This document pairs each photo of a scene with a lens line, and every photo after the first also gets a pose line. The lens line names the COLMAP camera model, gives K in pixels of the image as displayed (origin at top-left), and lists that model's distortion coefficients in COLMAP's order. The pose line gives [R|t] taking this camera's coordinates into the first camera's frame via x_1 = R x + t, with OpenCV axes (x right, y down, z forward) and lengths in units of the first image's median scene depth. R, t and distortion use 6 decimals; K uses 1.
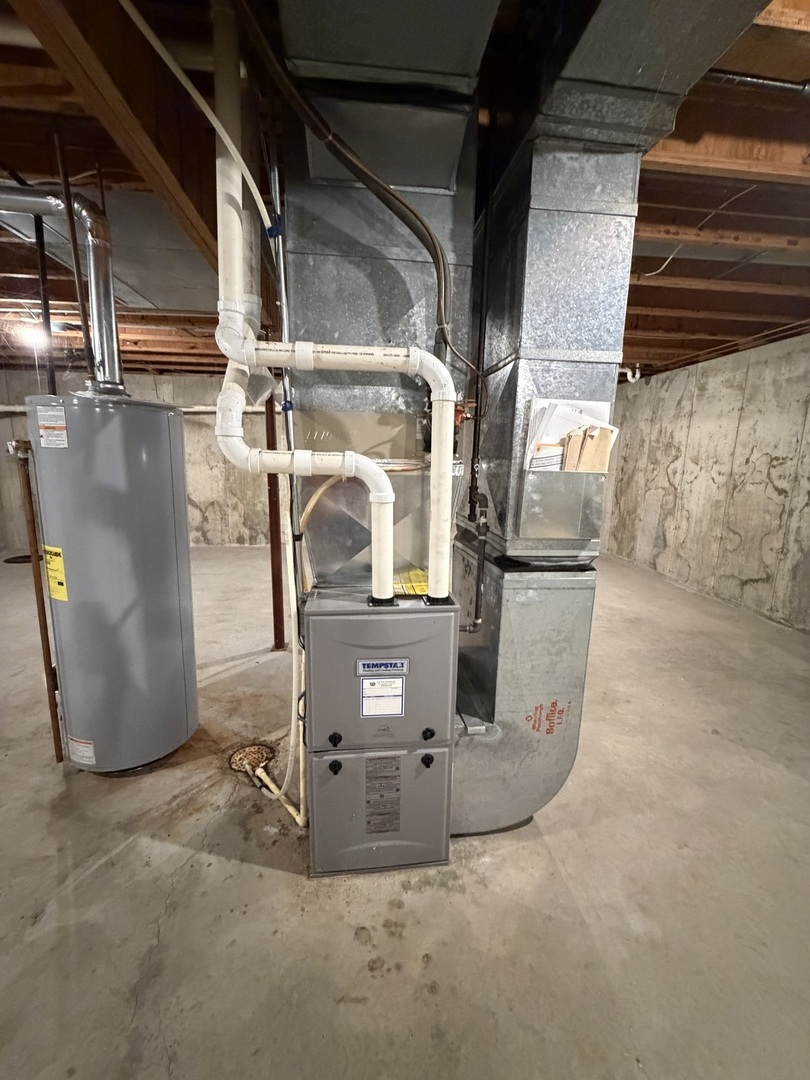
lens RADIAL K [[430.1, 0, 404.1], [0, 430.1, 538.2], [0, 0, 1]] dist [0.000625, -0.000459]
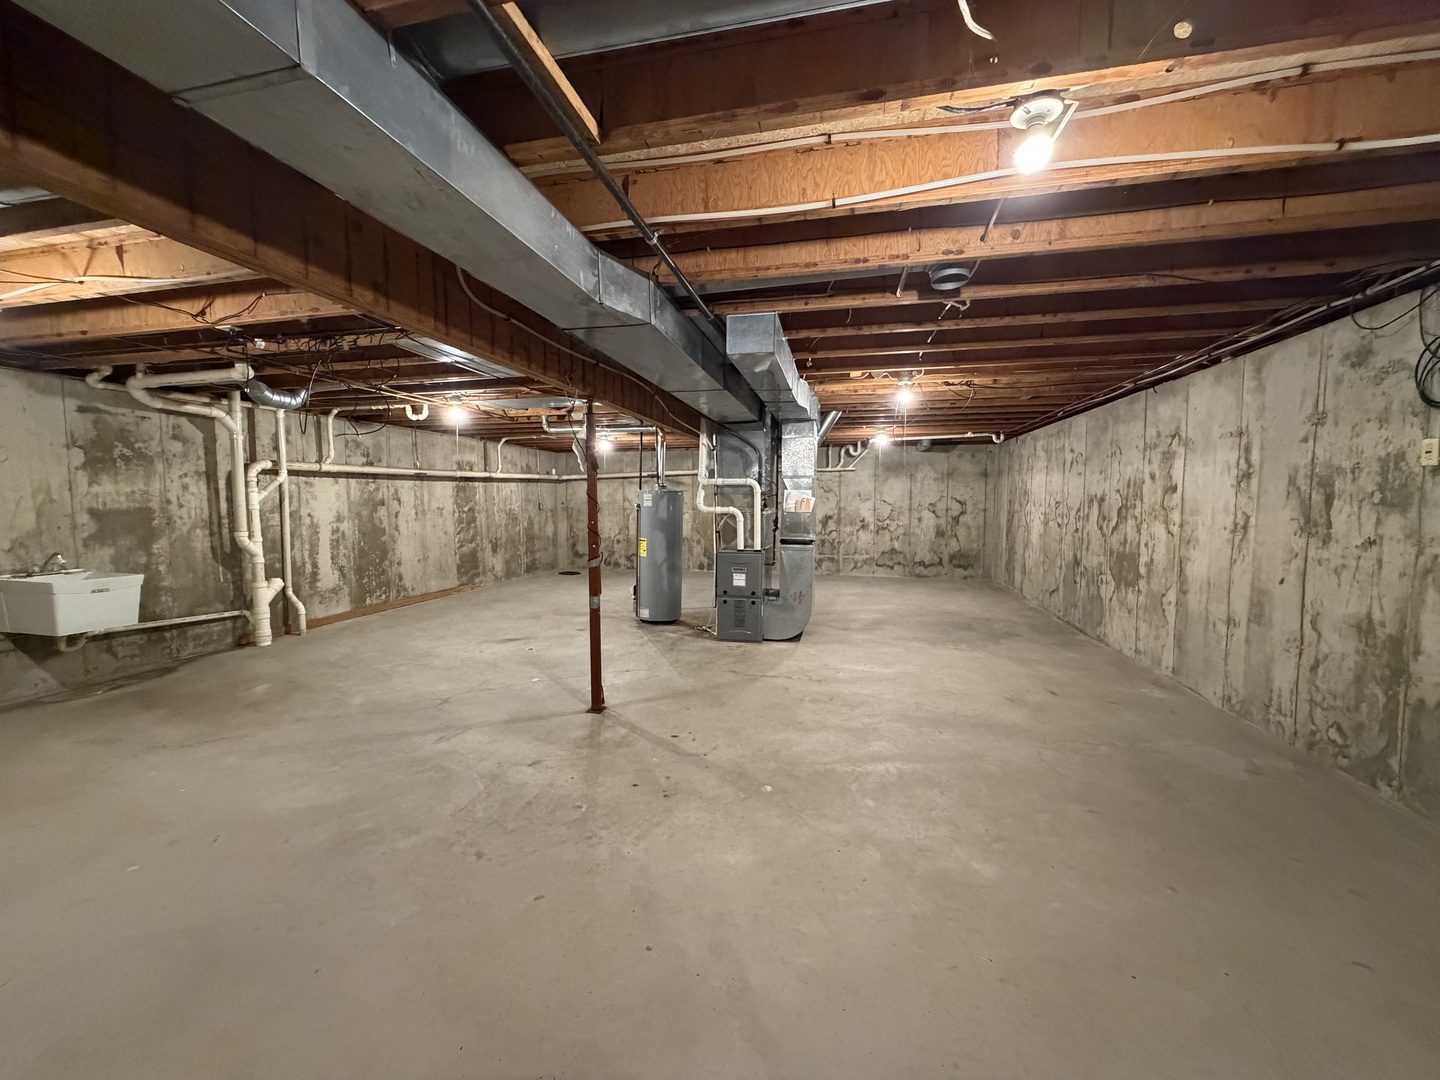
lens RADIAL K [[573.4, 0, 716.1], [0, 573.4, 538.7], [0, 0, 1]] dist [0.000625, -0.000459]
pose [[0.942728, 0.005833, -0.333511, 0.794986], [-0.045247, 0.992842, -0.110535, 0.350978], [0.330479, 0.119295, 0.936244, -2.048888]]
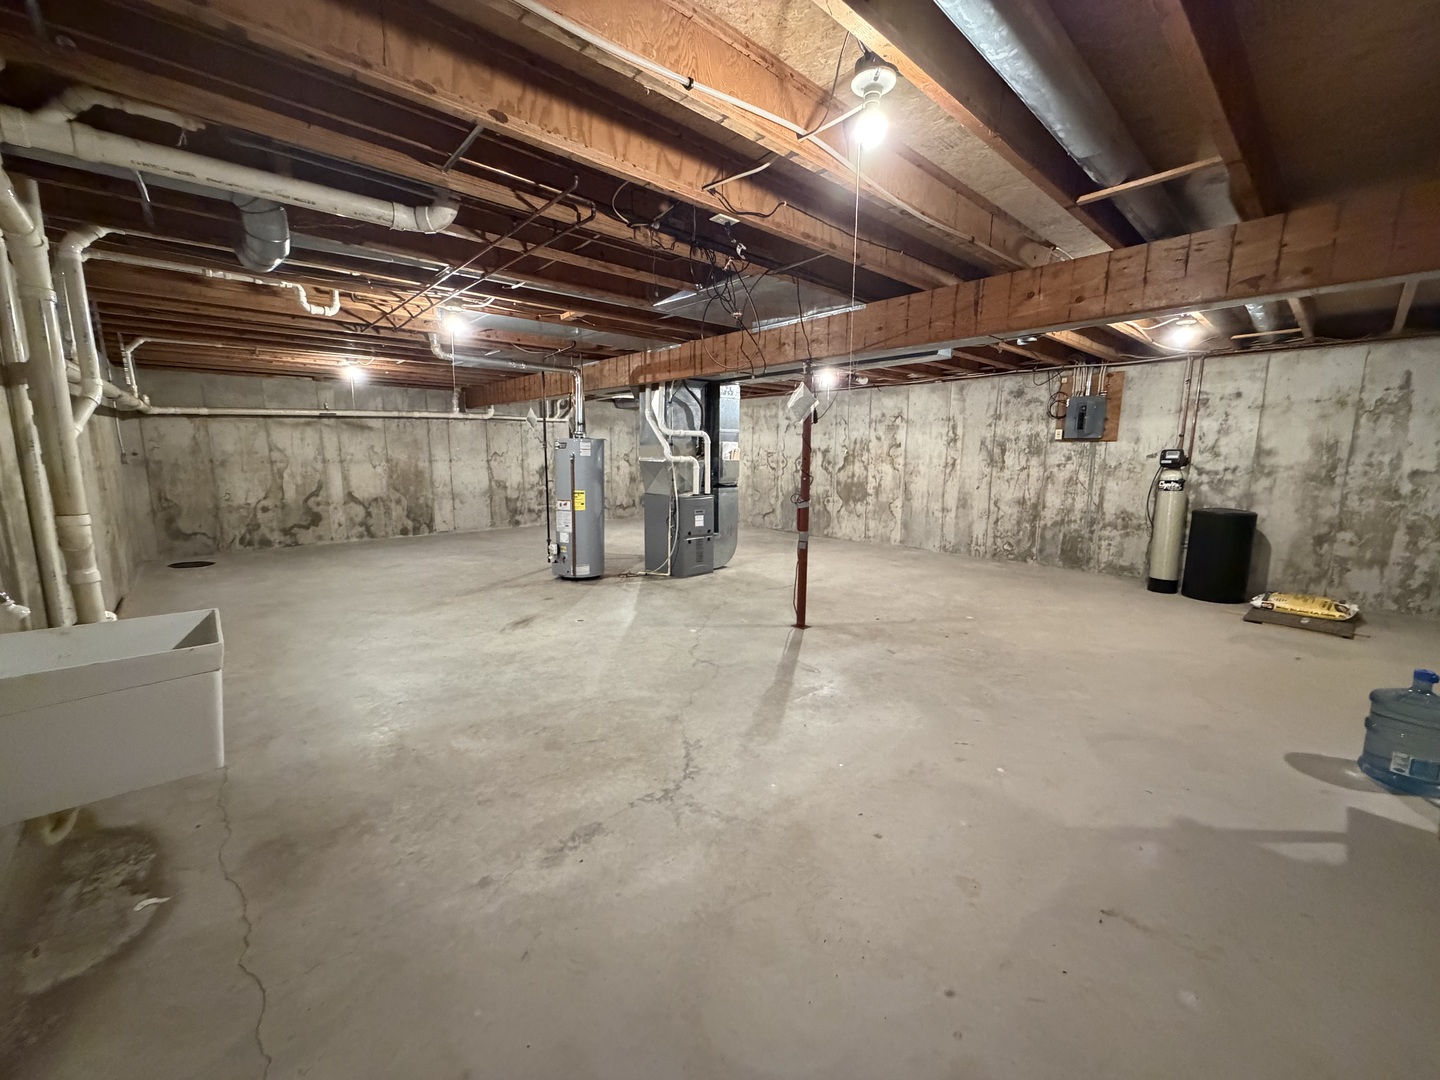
lens RADIAL K [[573.4, 0, 718.6], [0, 573.4, 538.8], [0, 0, 1]] dist [0.000625, -0.000459]
pose [[0.811321, -0.100251, 0.575941, -1.790136], [0.115806, 0.993224, 0.009751, 0.315562], [-0.573016, 0.058786, 0.817433, -2.024925]]
